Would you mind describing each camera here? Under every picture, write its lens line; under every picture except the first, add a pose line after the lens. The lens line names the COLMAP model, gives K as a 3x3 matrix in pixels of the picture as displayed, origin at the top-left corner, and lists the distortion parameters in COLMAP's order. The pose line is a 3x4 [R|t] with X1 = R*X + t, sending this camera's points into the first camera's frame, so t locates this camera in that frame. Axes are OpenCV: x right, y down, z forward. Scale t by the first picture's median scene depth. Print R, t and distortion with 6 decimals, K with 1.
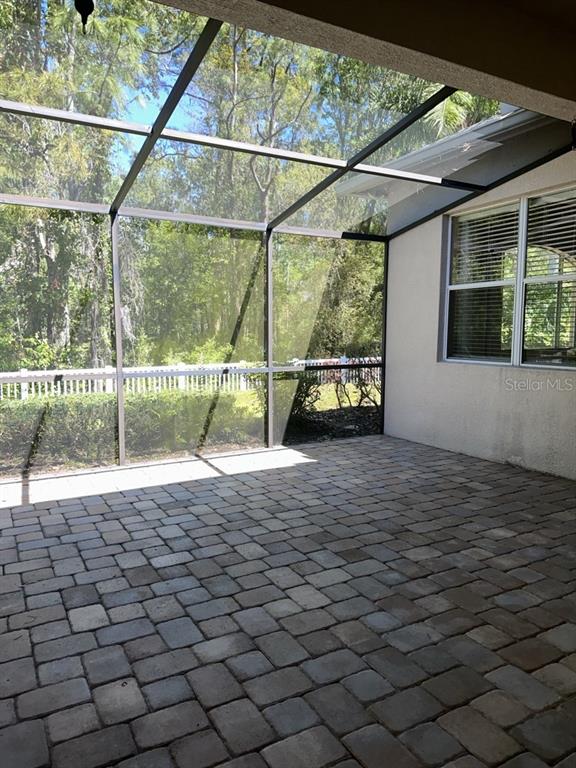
lens RADIAL K [[543.3, 0, 282.8], [0, 543.3, 386.9], [0, 0, 1]] dist [0.060844, -0.075849]
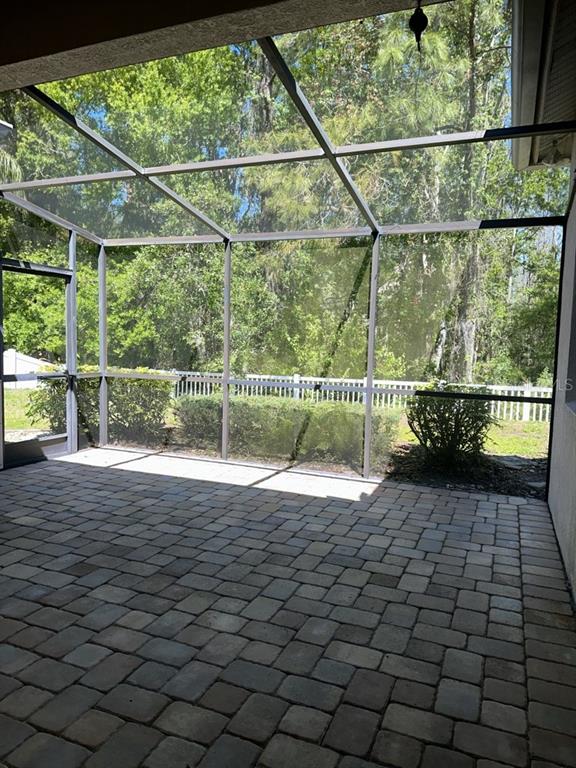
lens RADIAL K [[543.3, 0, 282.8], [0, 543.3, 386.9], [0, 0, 1]] dist [0.060844, -0.075849]
pose [[0.624891, 0.089367, -0.775580, 0.889754], [-0.108166, 0.993756, 0.027357, -0.070406], [0.773183, 0.066797, 0.630656, 0.513325]]
